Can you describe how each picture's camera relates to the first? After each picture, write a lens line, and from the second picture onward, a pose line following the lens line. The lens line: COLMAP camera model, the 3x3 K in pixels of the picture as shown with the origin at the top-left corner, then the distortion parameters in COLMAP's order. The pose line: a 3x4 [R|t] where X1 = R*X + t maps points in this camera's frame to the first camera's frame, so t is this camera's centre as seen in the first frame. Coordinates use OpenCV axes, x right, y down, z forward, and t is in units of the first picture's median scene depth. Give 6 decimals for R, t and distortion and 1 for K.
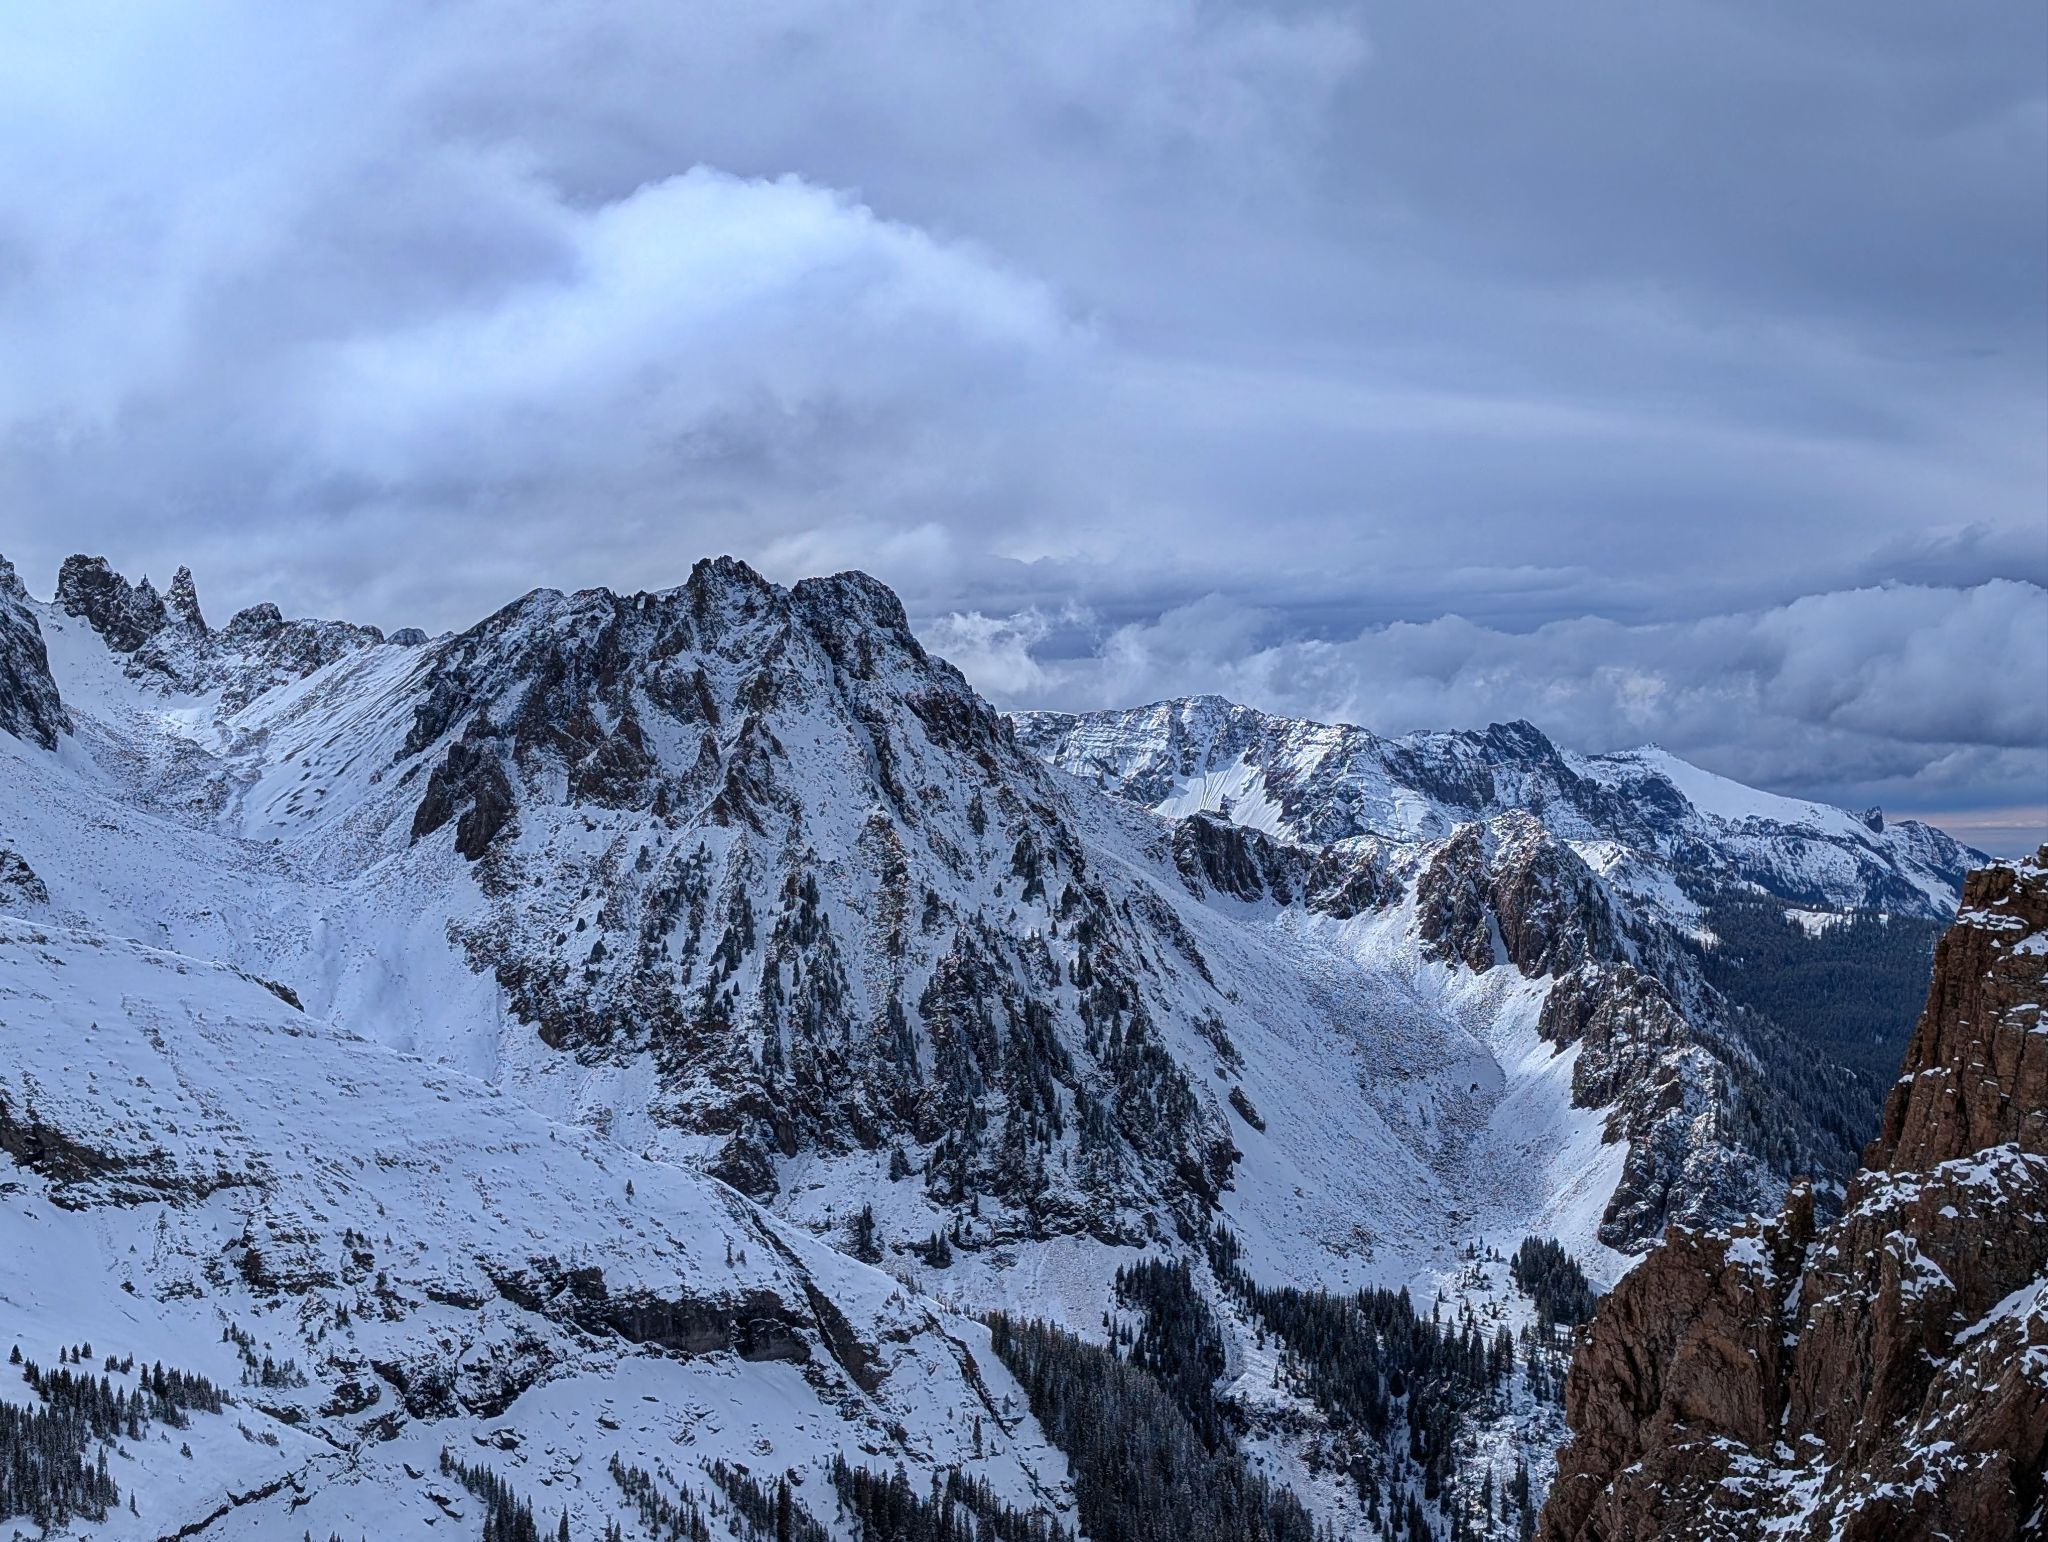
lens RADIAL K [[3338.4, 0, 1024.0], [0, 3338.4, 771.0], [0, 0, 1]] dist [0.240303, -1.113698]
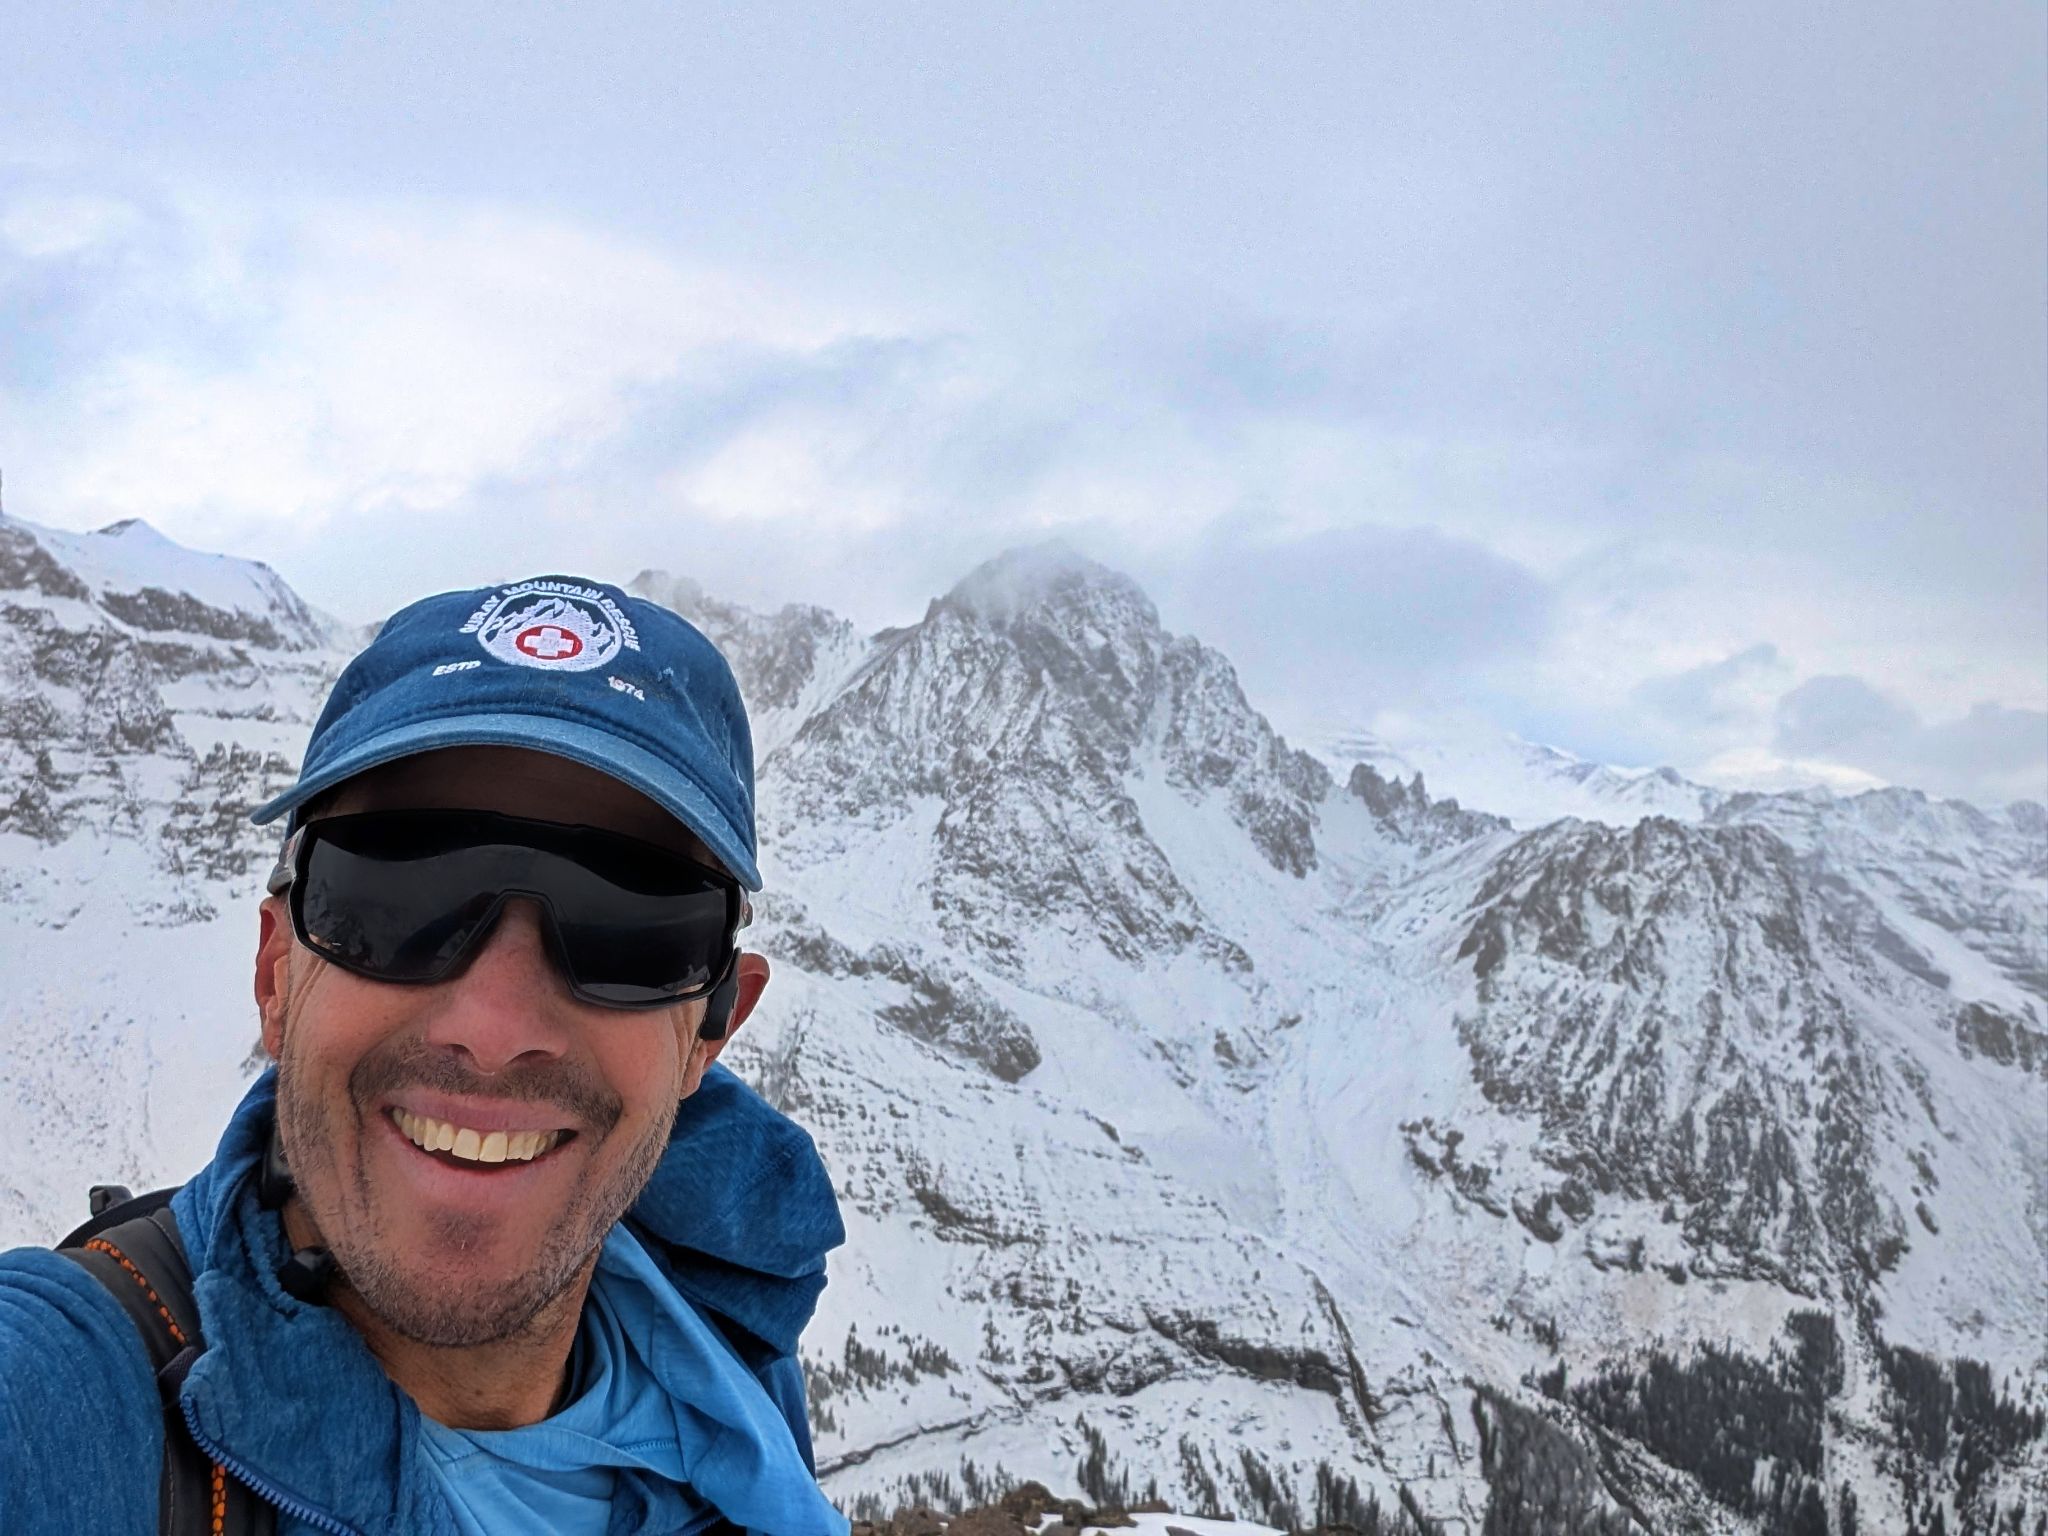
lens RADIAL K [[1814.1, 0, 1024.0], [0, 1814.1, 768.0], [0, 0, 1]] dist [0.138259, -0.294805]
pose [[0.840551, 0.081641, -0.535546, 0.143010], [-0.087902, 0.996032, 0.013876, -0.076075], [0.534554, 0.035412, 0.844392, 0.039441]]
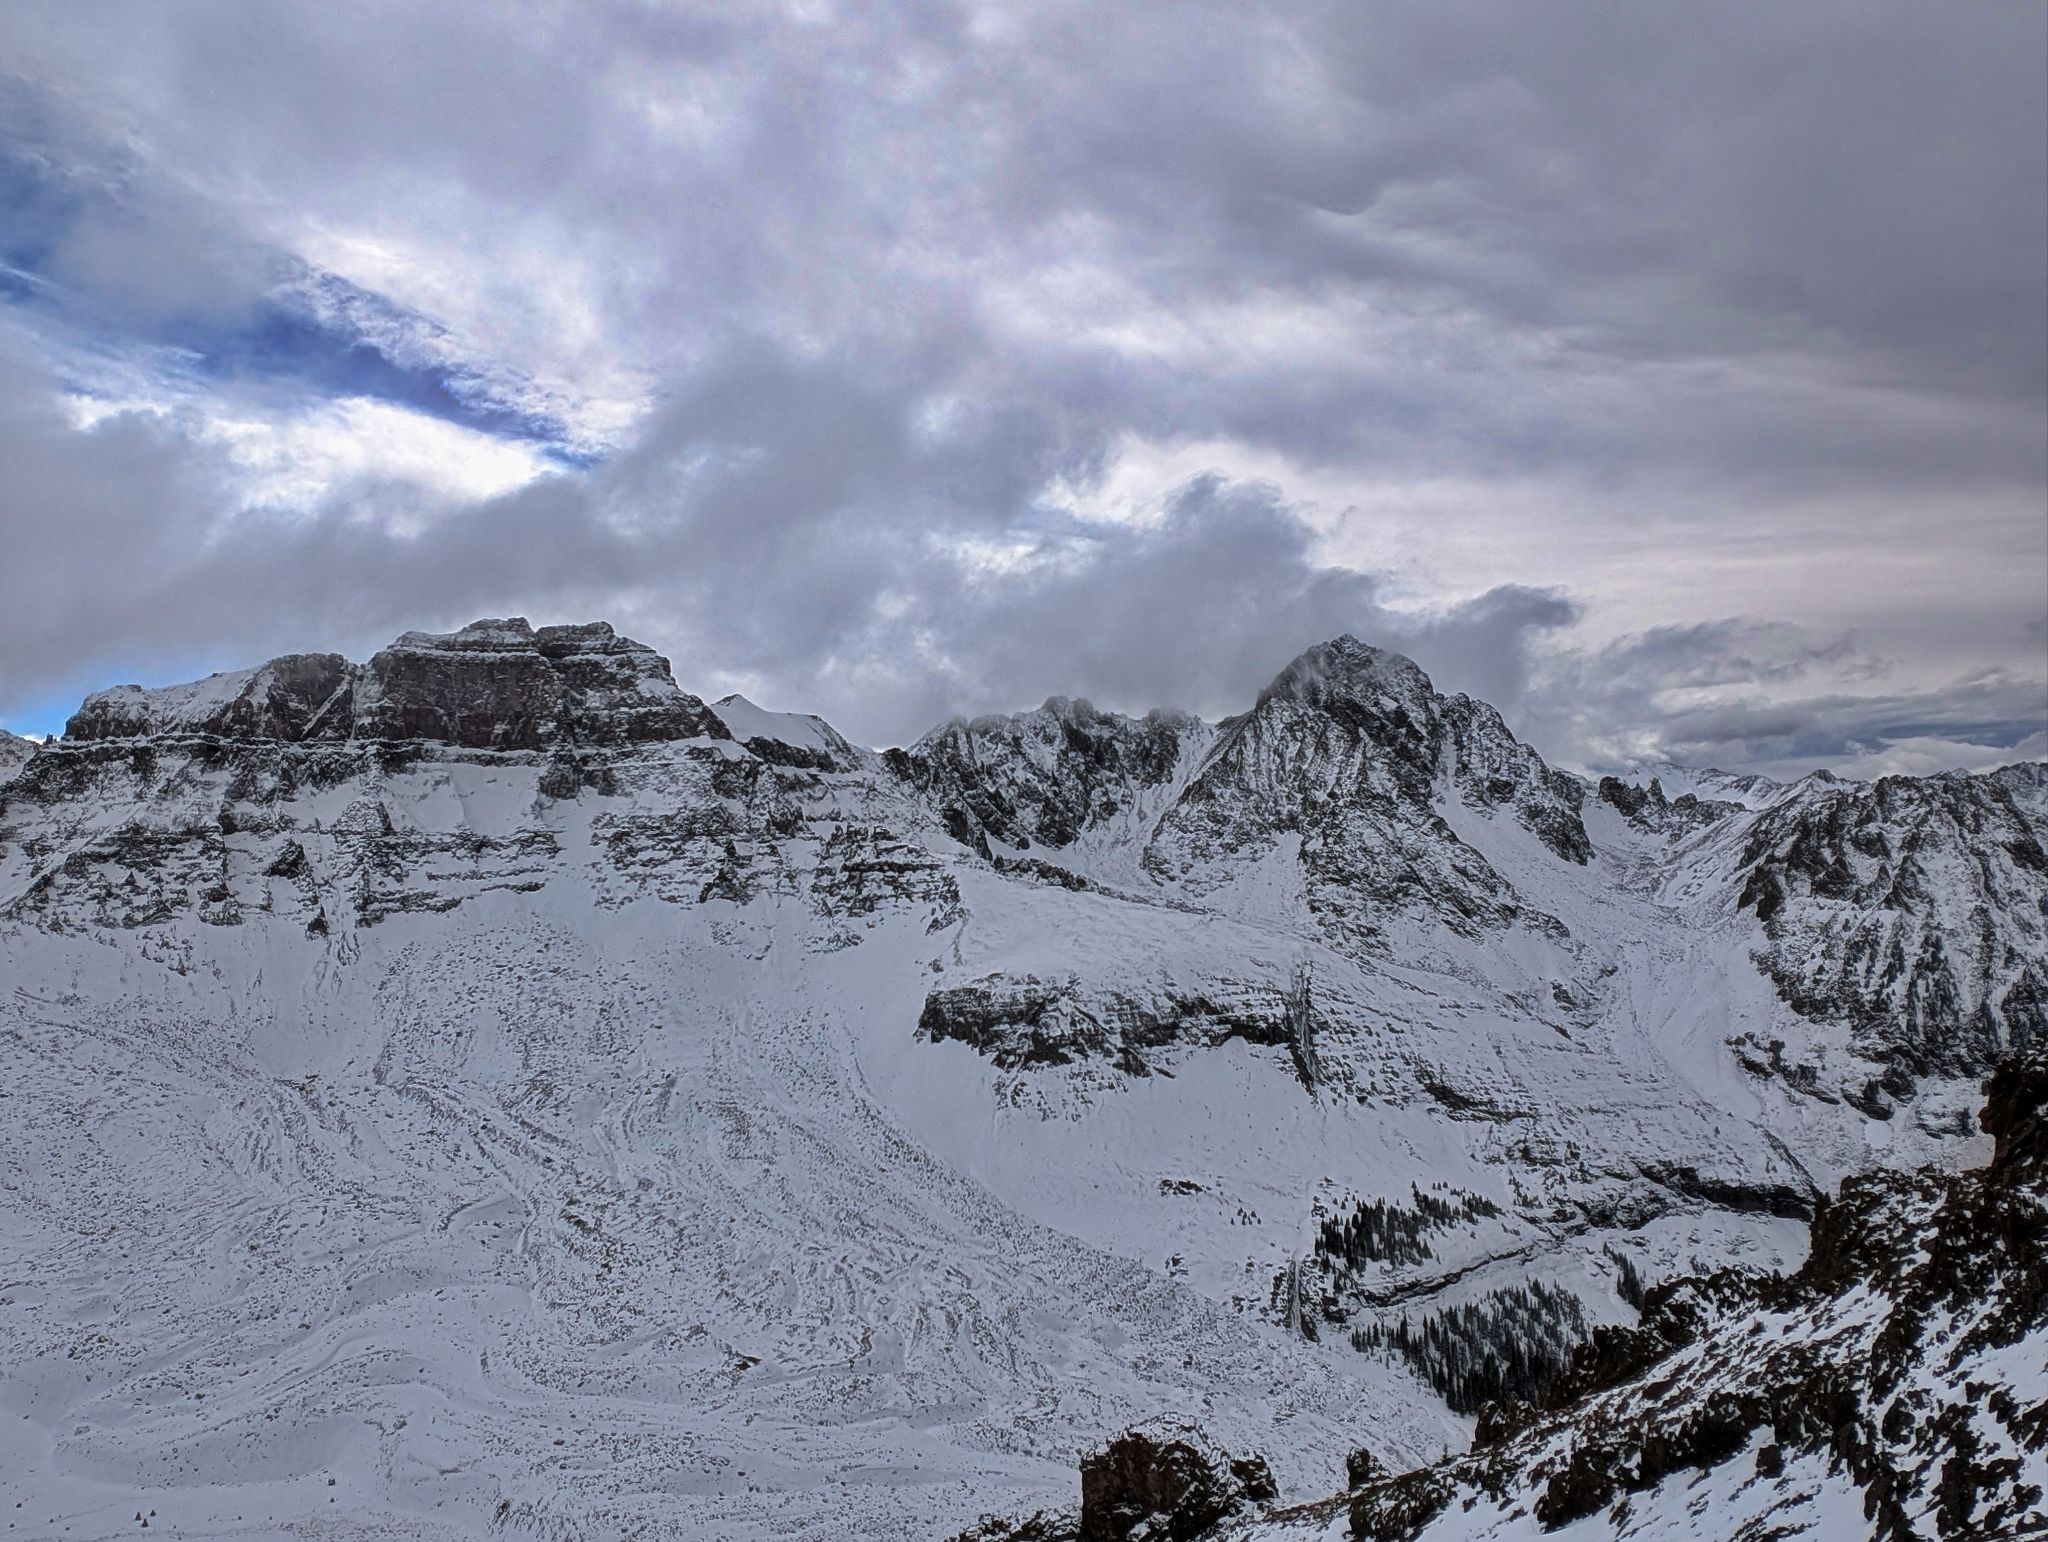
lens RADIAL K [[1347.8, 0, 1029.8], [0, 1347.8, 755.1], [0, 0, 1]] dist [0.018903, 0.000840]
pose [[0.740083, -0.061883, -0.669662, 0.084271], [0.029768, 0.997796, -0.059306, -0.044073], [0.671856, 0.023957, 0.740294, 0.000037]]
